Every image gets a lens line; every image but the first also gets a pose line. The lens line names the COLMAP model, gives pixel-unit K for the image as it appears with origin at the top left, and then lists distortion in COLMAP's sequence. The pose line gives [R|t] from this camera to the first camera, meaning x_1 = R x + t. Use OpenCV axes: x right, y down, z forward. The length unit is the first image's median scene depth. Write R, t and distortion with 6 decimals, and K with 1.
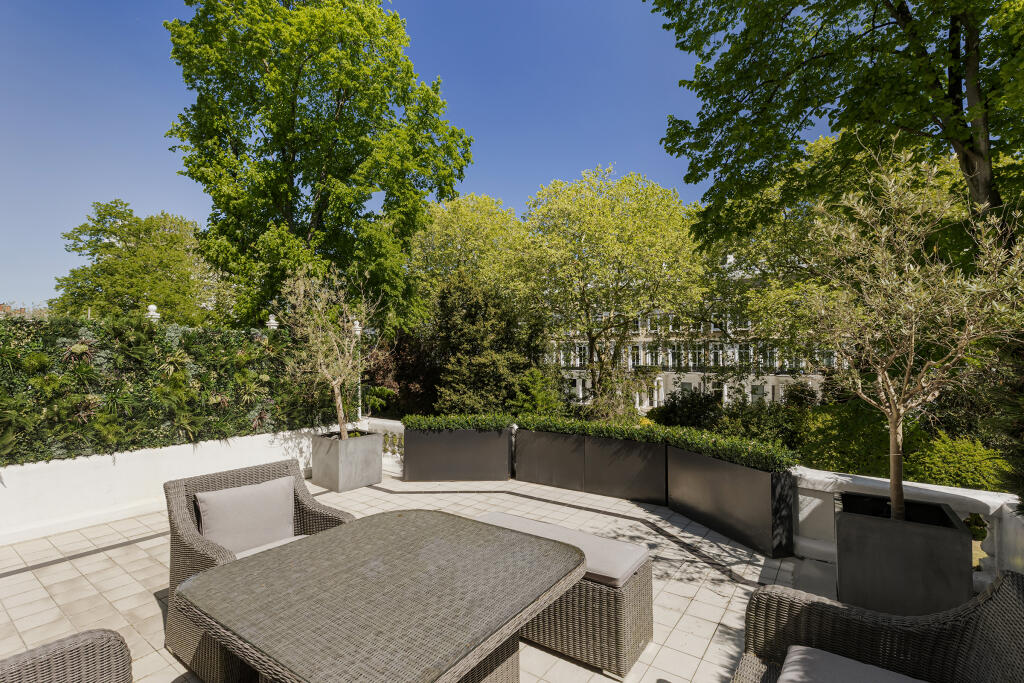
lens RADIAL K [[465.9, 0, 507.8], [0, 465.9, 335.8], [0, 0, 1]] dist [0.007368, 0.000227]
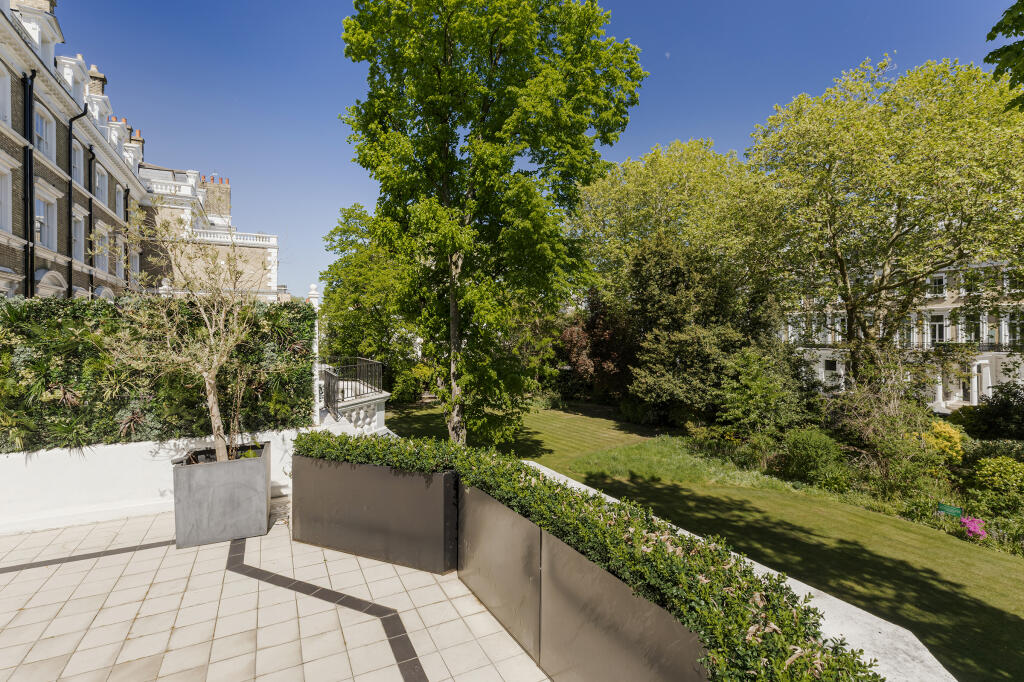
lens RADIAL K [[465.9, 0, 507.8], [0, 465.9, 335.3], [0, 0, 1]] dist [0.007368, 0.000227]
pose [[0.882715, -0.006193, -0.469868, 0.059279], [0.029186, 0.998705, 0.041668, 0.005624], [0.469002, -0.050495, 0.881753, 0.115928]]
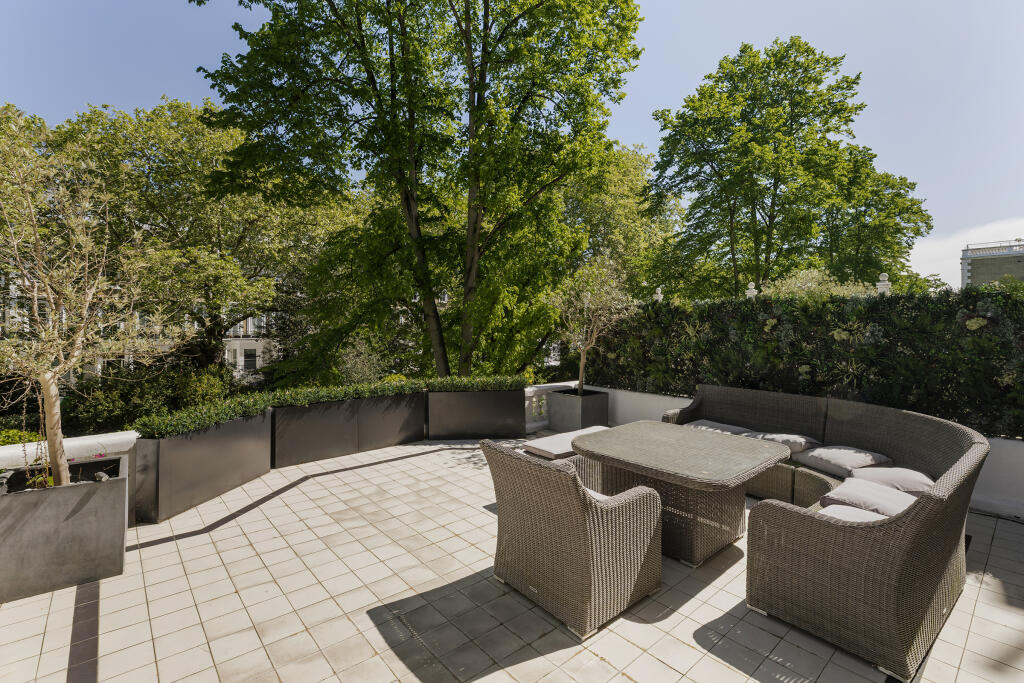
lens RADIAL K [[465.9, 0, 507.8], [0, 465.9, 335.8], [0, 0, 1]] dist [0.007368, 0.000227]
pose [[0.233160, -0.017636, 0.972278, -0.134563], [-0.040171, 0.998807, 0.027751, 0.006361], [-0.971608, -0.045528, 0.232174, 0.081555]]
